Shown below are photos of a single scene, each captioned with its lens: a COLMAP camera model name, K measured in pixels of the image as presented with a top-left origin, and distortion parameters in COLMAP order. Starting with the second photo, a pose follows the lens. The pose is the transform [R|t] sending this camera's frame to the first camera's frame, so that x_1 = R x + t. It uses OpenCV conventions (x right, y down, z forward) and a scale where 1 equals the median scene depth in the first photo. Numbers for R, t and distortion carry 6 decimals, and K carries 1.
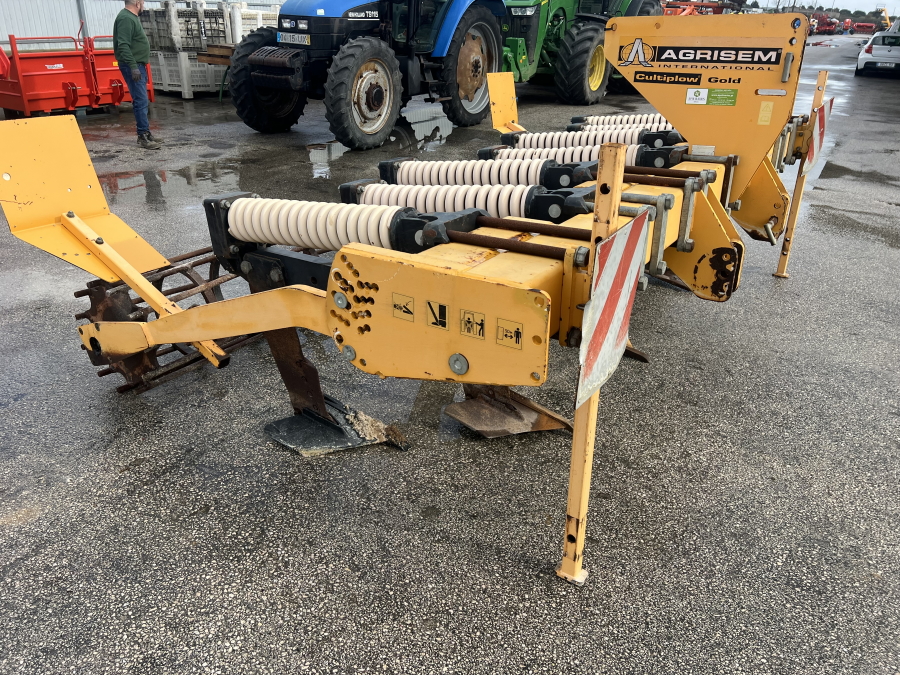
lens RADIAL K [[678.0, 0, 442.4], [0, 678.0, 340.2], [0, 0, 1]] dist [0.055005, -0.058579]
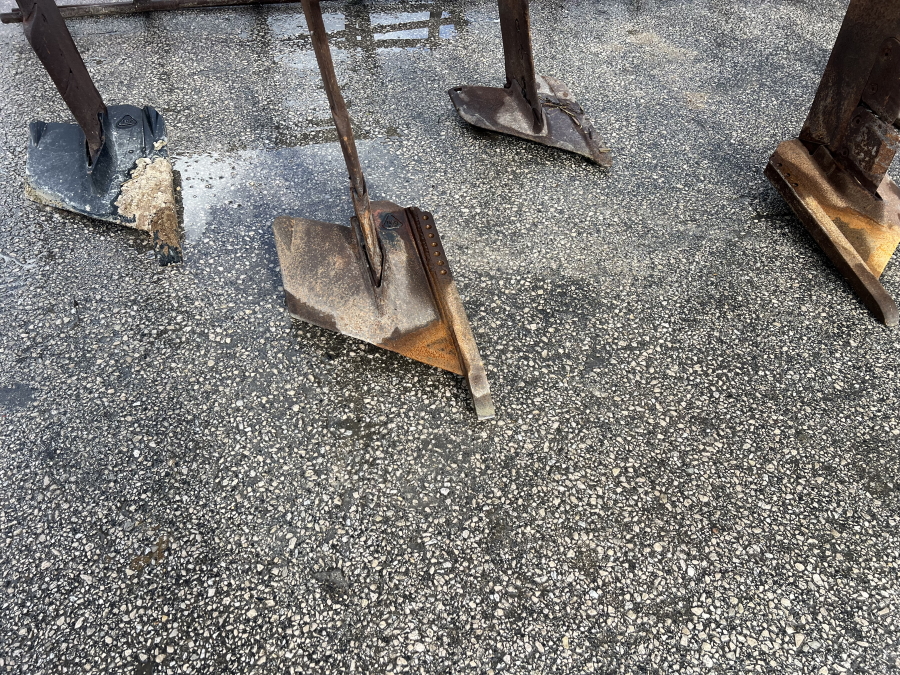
lens RADIAL K [[678.0, 0, 446.2], [0, 678.0, 337.3], [0, 0, 1]] dist [0.055005, -0.058579]
pose [[0.769147, 0.465678, -0.437673, 0.327838], [-0.290331, 0.864721, 0.409836, -0.056500], [0.569317, -0.188154, 0.800298, 0.635531]]
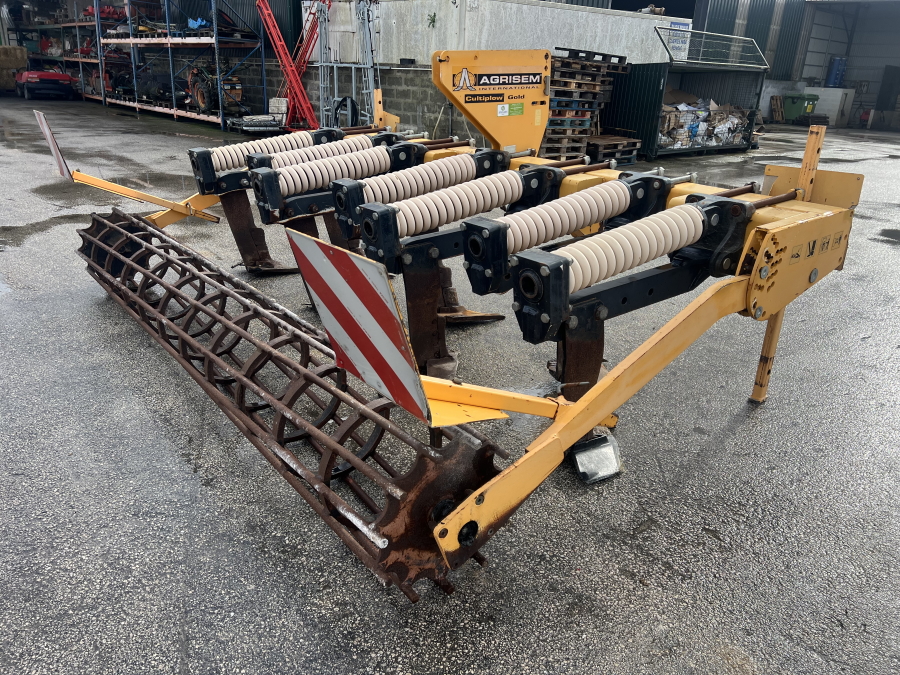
lens RADIAL K [[678.0, 0, 453.2], [0, 678.0, 339.4], [0, 0, 1]] dist [0.055005, -0.058579]
pose [[0.309142, -0.371716, 0.875362, -0.991327], [0.389889, 0.889078, 0.239848, -0.318163], [-0.867420, 0.267147, 0.419779, 0.651795]]
